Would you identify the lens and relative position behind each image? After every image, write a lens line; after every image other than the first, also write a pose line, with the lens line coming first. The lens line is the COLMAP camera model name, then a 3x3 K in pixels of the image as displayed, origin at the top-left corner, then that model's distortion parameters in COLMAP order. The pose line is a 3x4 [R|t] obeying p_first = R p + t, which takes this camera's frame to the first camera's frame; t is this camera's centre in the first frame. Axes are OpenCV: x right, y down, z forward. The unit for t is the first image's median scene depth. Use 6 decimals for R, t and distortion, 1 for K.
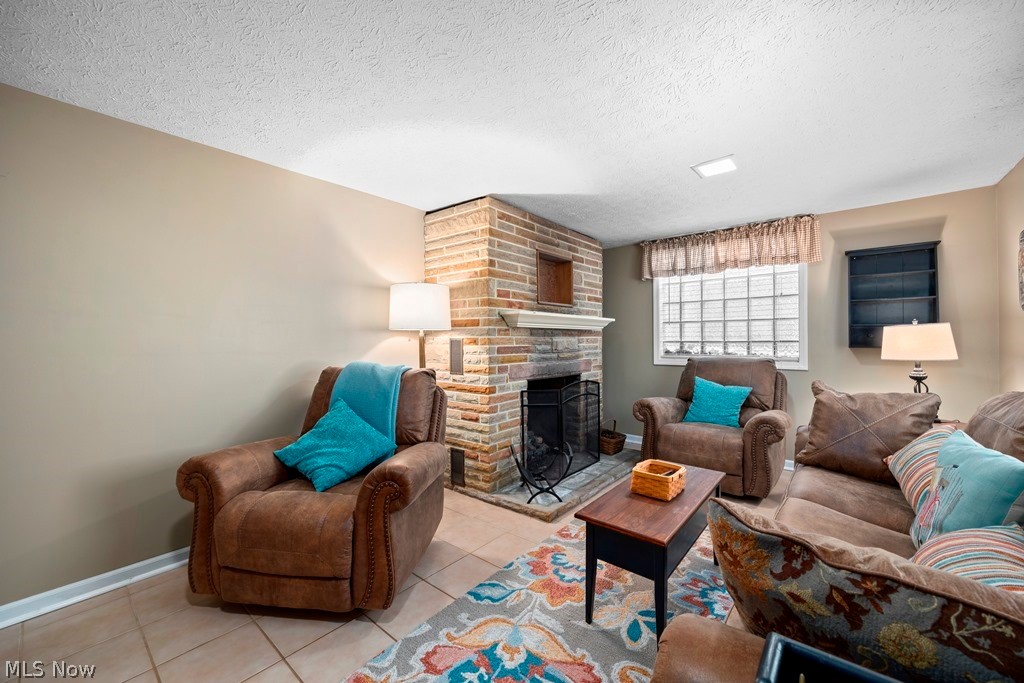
lens RADIAL K [[400.0, 0, 509.7], [0, 400.0, 338.9], [0, 0, 1]] dist [0.000222, 0.000007]
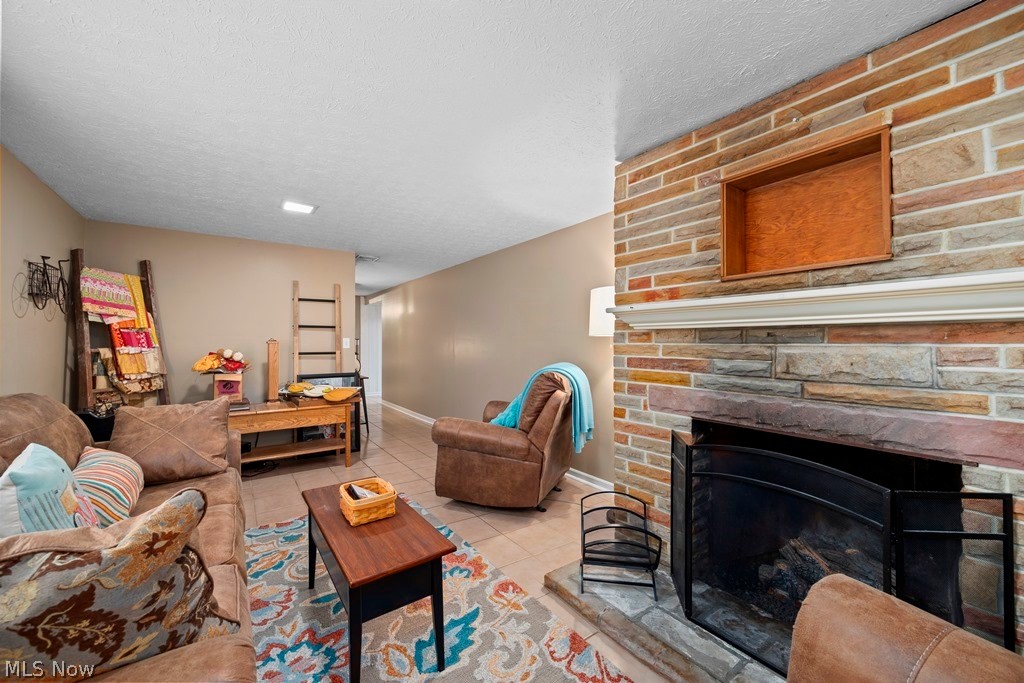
lens RADIAL K [[400.0, 0, 512.8], [0, 400.0, 338.6], [0, 0, 1]] dist [0.000222, 0.000007]
pose [[-0.246868, -0.002493, -0.969046, 0.676779], [0.005141, 0.999979, -0.003882, -0.011870], [0.969035, -0.005940, -0.246850, 0.887559]]
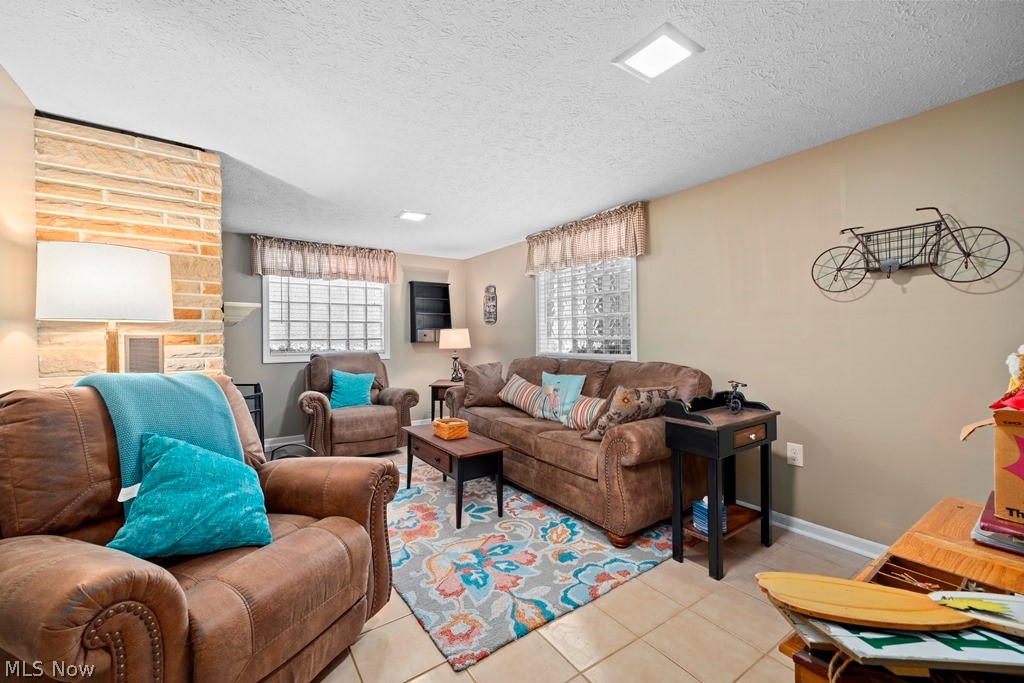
lens RADIAL K [[415.8, 0, 508.8], [0, 415.8, 340.1], [0, 0, 1]] dist [-0.004379, -0.000554]
pose [[0.261478, -0.004630, 0.965198, -0.618355], [0.000484, 0.999989, 0.004666, 0.004178], [-0.965209, -0.000753, 0.261477, 0.213895]]
